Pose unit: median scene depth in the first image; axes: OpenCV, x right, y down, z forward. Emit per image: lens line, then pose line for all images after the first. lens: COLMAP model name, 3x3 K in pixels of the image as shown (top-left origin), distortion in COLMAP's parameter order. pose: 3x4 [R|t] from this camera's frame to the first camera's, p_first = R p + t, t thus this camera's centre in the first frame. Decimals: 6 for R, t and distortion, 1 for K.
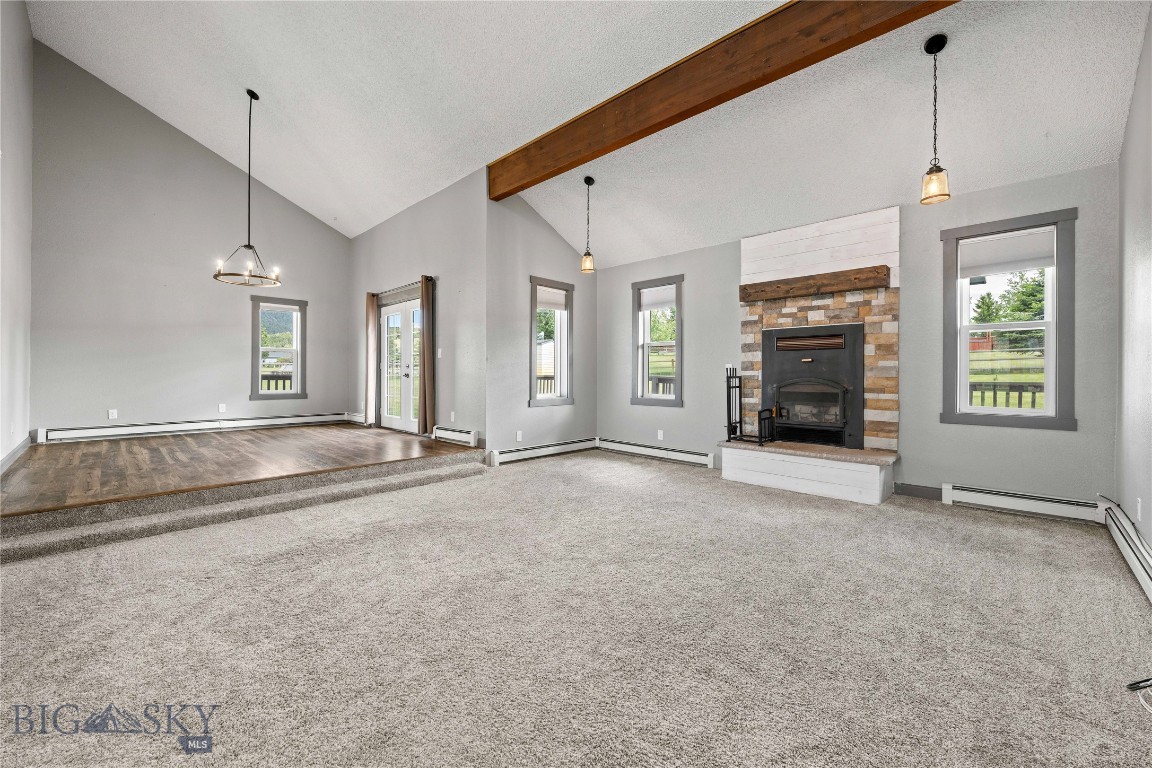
lens RADIAL K [[462.7, 0, 571.7], [0, 462.7, 376.9], [0, 0, 1]] dist [-0.002279, 0.000218]
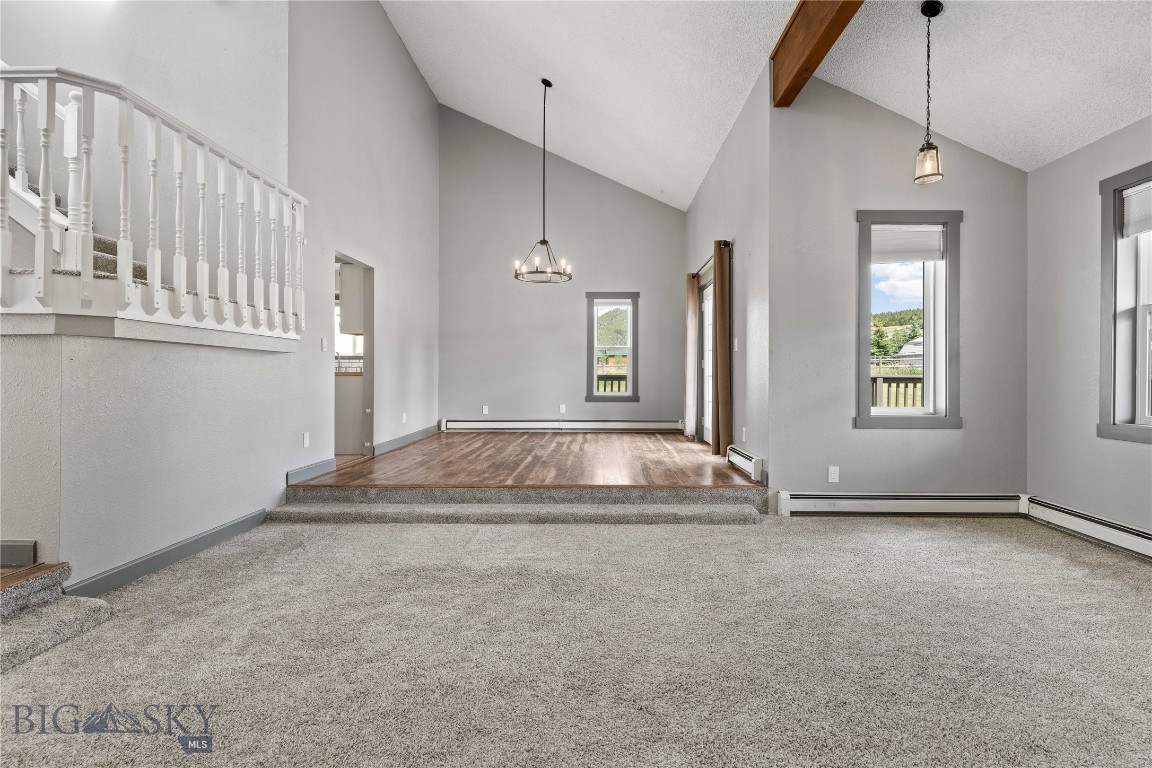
lens RADIAL K [[574.5, 0, 583.3], [0, 574.5, 374.1], [0, 0, 1]] dist [-0.001863, -0.000362]
pose [[0.682033, -0.001794, -0.731320, 0.255359], [-0.003414, 0.999978, -0.005637, 0.000028], [0.731314, 0.006342, 0.682012, 0.271218]]
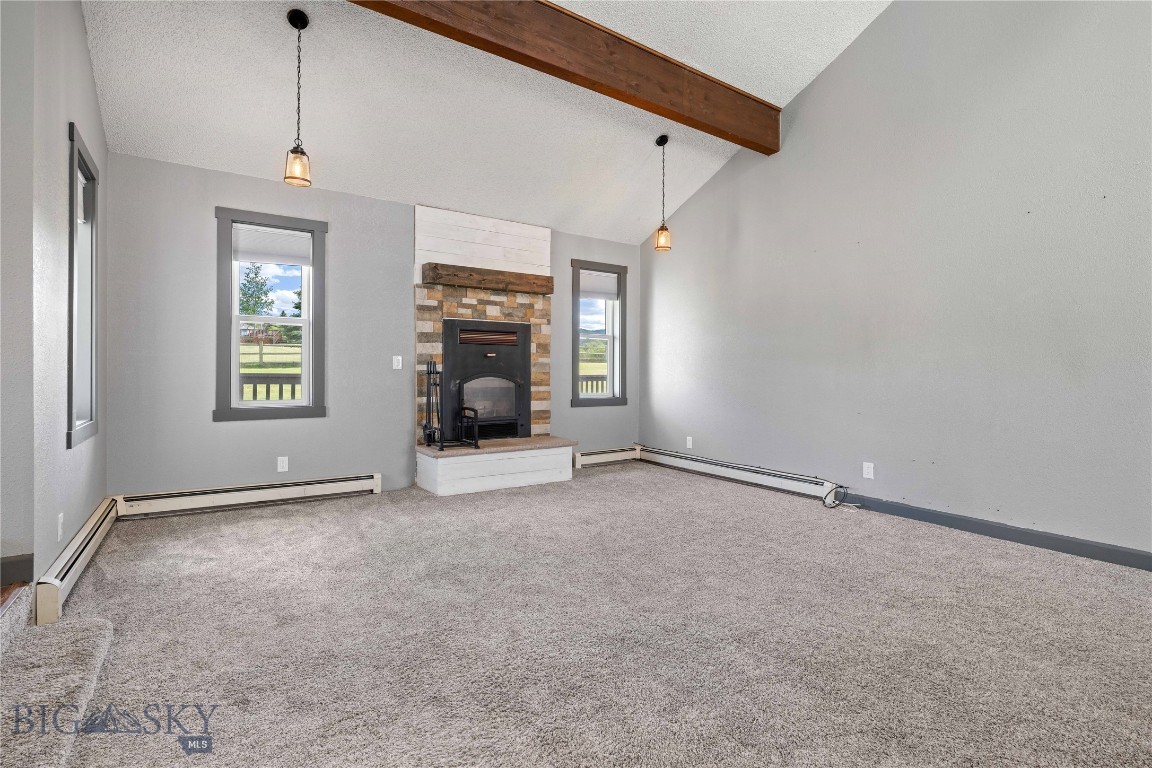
lens RADIAL K [[536.4, 0, 569.7], [0, 536.4, 369.1], [0, 0, 1]] dist [-0.000832, 0.000006]
pose [[0.203276, 0.000976, 0.979121, -0.546501], [-0.000457, 0.999999, -0.000902, -0.004827], [-0.979121, -0.000264, 0.203276, 0.570917]]
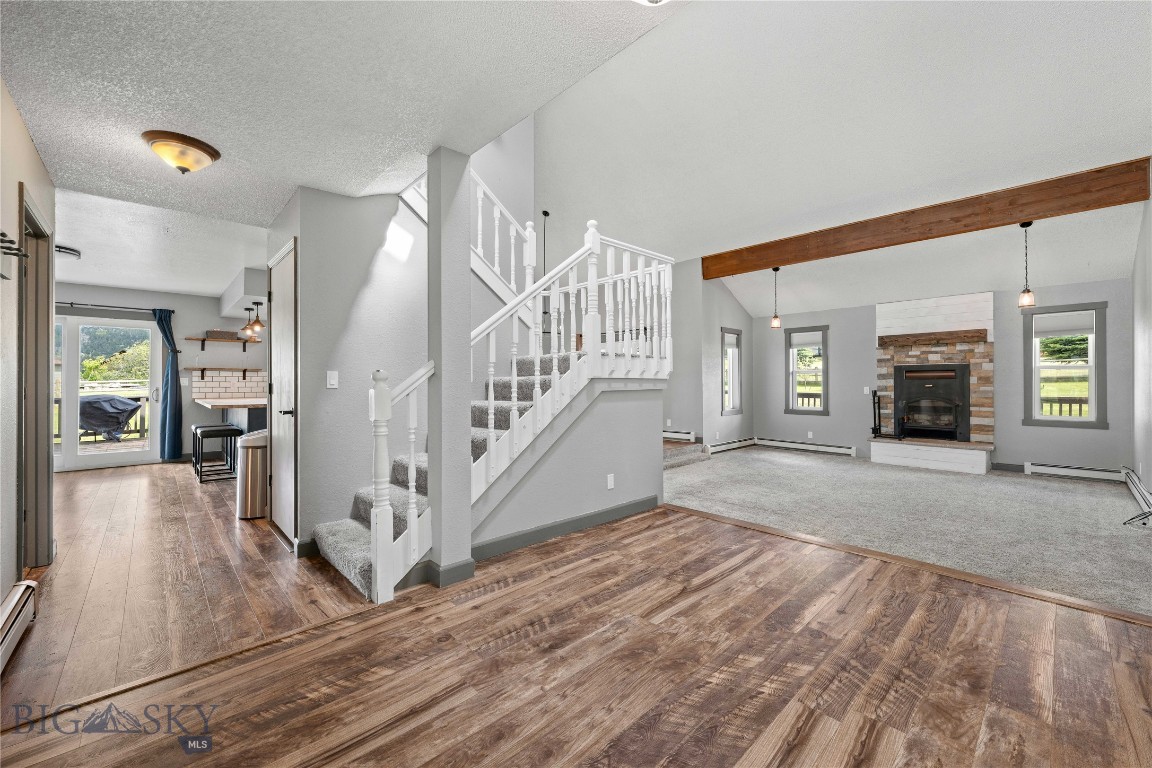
lens RADIAL K [[459.0, 0, 572.9], [0, 459.0, 382.3], [0, 0, 1]] dist [-0.000471, 0.000202]
pose [[0.998874, -0.006504, -0.046990, -0.591064], [0.006326, 0.999972, -0.003932, -0.046967], [0.047014, 0.003630, 0.998888, -0.579370]]
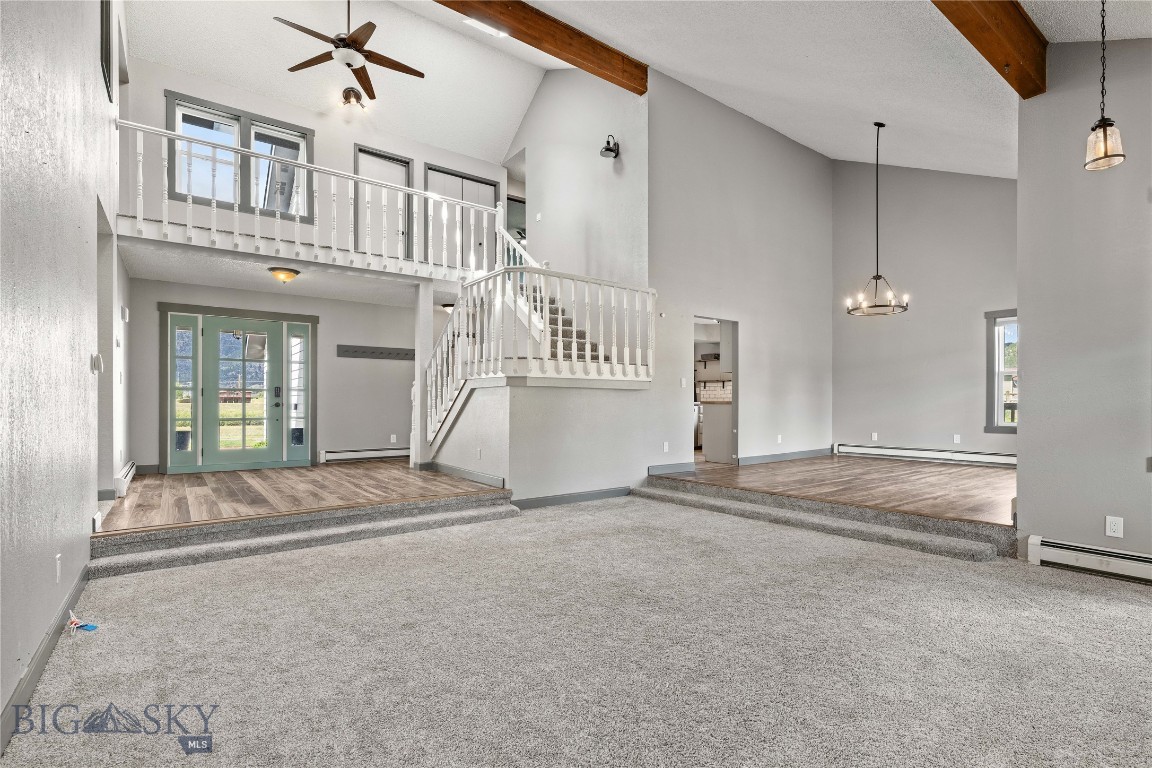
lens RADIAL K [[545.6, 0, 600.7], [0, 545.6, 400.9], [0, 0, 1]] dist [-0.001273, 0.000011]
pose [[-0.135102, -0.005653, -0.990816, 0.626889], [-0.002851, 0.999982, -0.005317, -0.001662], [0.990828, 0.002106, -0.135116, 0.621842]]
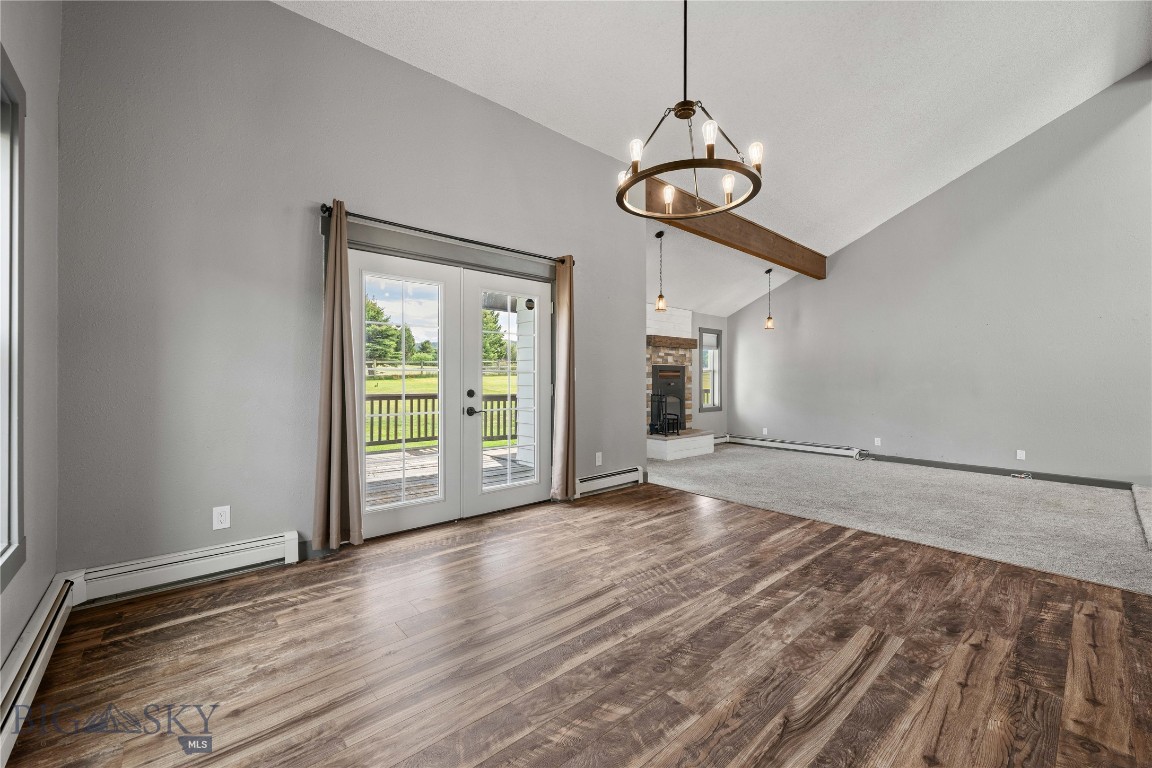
lens RADIAL K [[462.7, 0, 571.7], [0, 462.7, 376.9], [0, 0, 1]] dist [-0.002279, 0.000218]
pose [[0.079524, 0.002575, 0.996830, -1.222851], [0.001826, 0.999995, -0.002729, -0.056338], [-0.996831, 0.002037, 0.079519, 1.175768]]
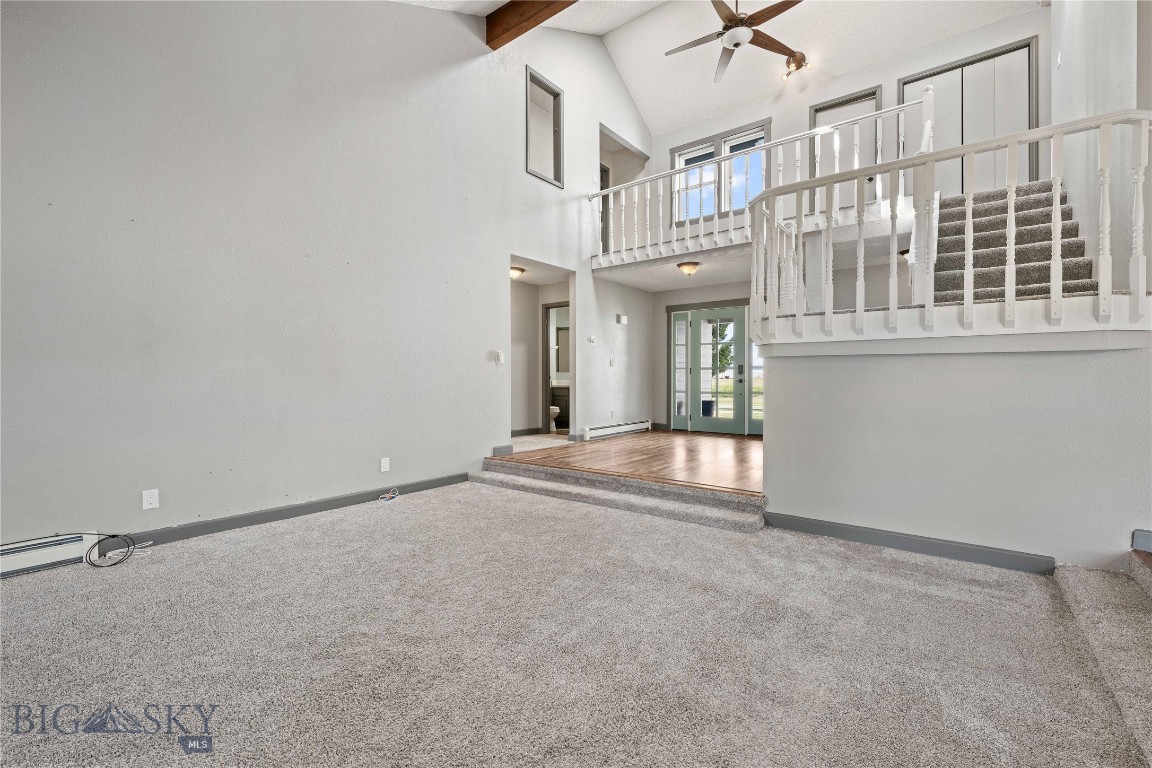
lens RADIAL K [[490.3, 0, 572.8], [0, 490.3, 378.7], [0, 0, 1]] dist [-0.000611, 0.000088]
pose [[-0.991732, -0.000599, -0.128327, -0.088077], [-0.000894, 0.999997, 0.002239, -0.006213], [0.128325, 0.002335, -0.991729, 0.999034]]
